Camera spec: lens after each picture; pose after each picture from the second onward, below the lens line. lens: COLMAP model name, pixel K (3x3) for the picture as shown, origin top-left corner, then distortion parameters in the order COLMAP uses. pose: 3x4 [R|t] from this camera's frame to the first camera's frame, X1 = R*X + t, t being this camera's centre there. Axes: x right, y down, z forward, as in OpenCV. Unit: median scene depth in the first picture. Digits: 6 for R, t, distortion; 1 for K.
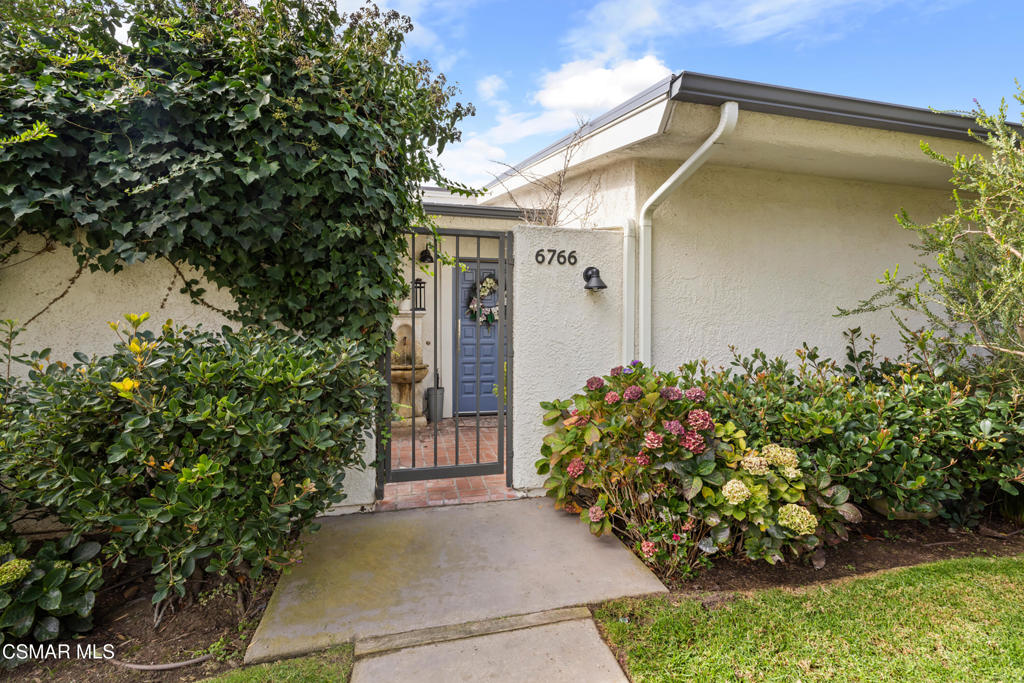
lens RADIAL K [[435.7, 0, 510.0], [0, 435.7, 339.9], [0, 0, 1]] dist [-0.015381, 0.000074]
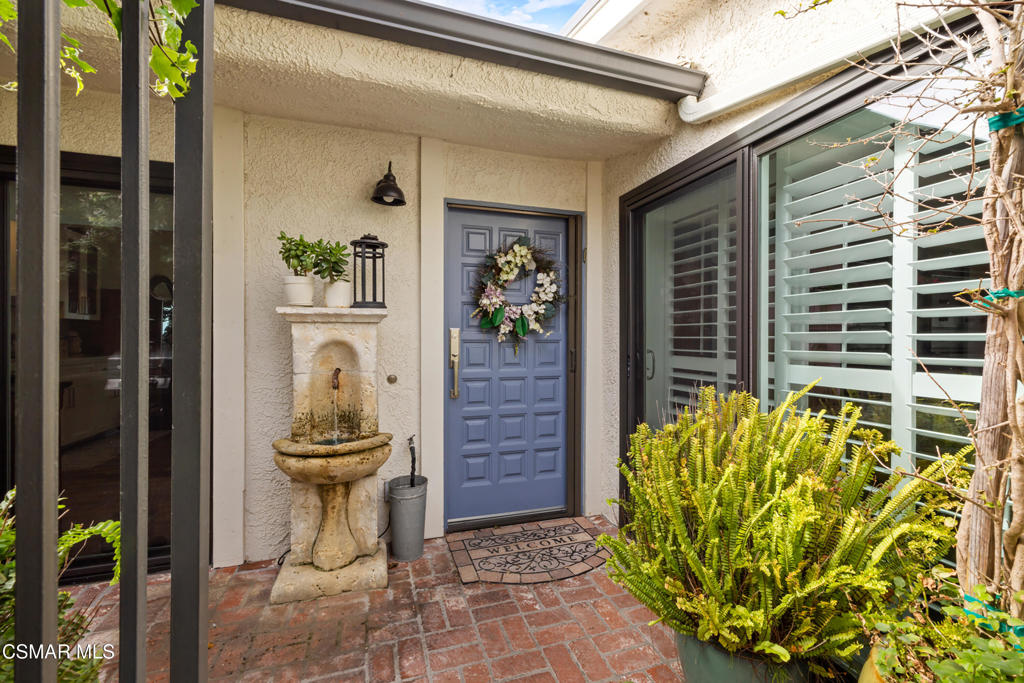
lens RADIAL K [[440.2, 0, 514.1], [0, 440.2, 341.9], [0, 0, 1]] dist [0.003645, 0.000114]
pose [[0.996986, 0.002950, 0.077522, -0.094141], [-0.002279, 0.999959, -0.008751, -0.028664], [-0.077545, 0.008548, 0.996952, 0.516245]]
